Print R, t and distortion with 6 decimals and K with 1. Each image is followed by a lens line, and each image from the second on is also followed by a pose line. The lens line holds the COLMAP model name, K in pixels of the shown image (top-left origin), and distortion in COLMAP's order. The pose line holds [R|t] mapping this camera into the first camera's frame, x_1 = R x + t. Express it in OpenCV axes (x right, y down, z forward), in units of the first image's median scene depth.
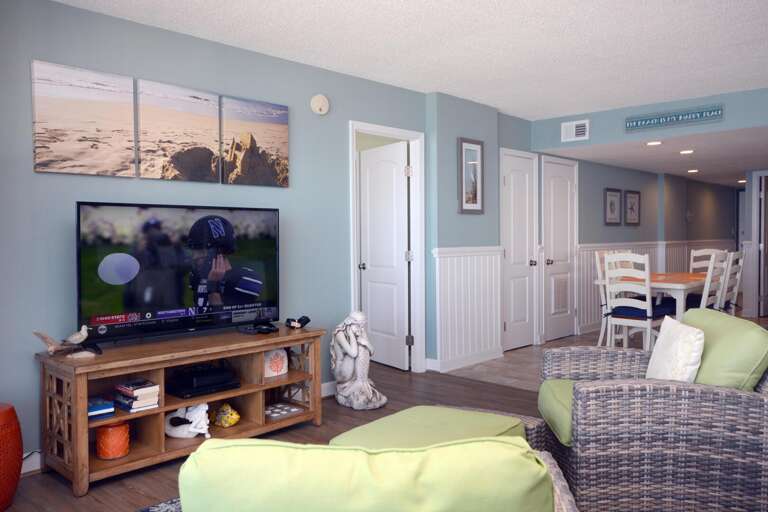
lens RADIAL K [[645.3, 0, 383.7], [0, 645.3, 256.0], [0, 0, 1]] dist [0.053534, 0.000011]
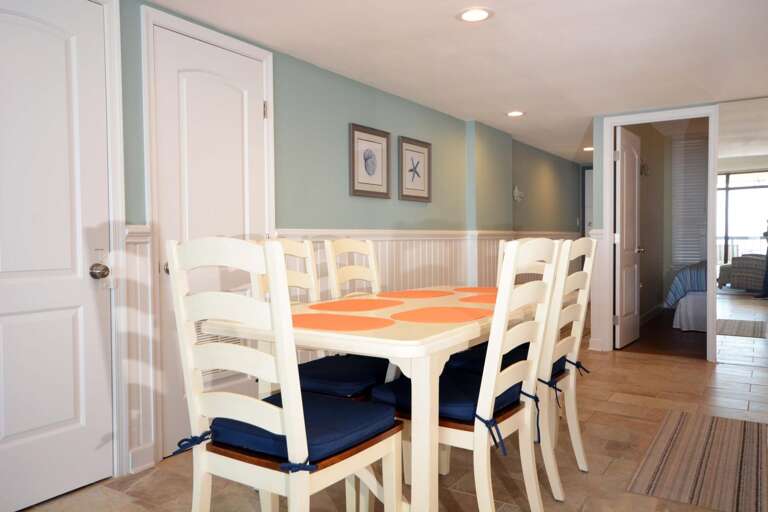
lens RADIAL K [[601.2, 0, 383.7], [0, 601.2, 253.9], [0, 0, 1]] dist [0.000501, 0.024747]
pose [[0.985351, -0.005243, 0.170460, 0.325221], [0.006501, 0.999956, -0.006824, 0.003988], [-0.170417, 0.007832, 0.985341, 0.596450]]
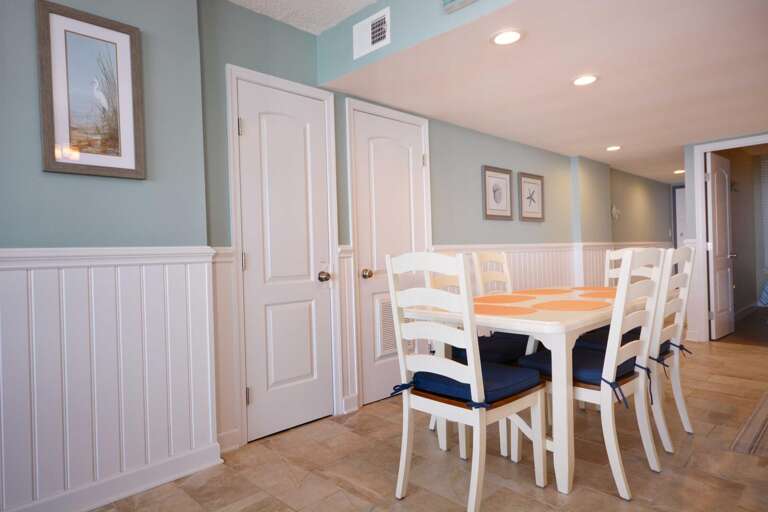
lens RADIAL K [[474.4, 0, 384.3], [0, 474.4, 252.5], [0, 0, 1]] dist [0.011514, 0.007397]
pose [[0.998386, -0.021962, -0.052375, 0.297092], [0.020217, 0.999230, -0.033623, 0.004669], [0.053074, 0.032510, 0.998061, 0.557183]]
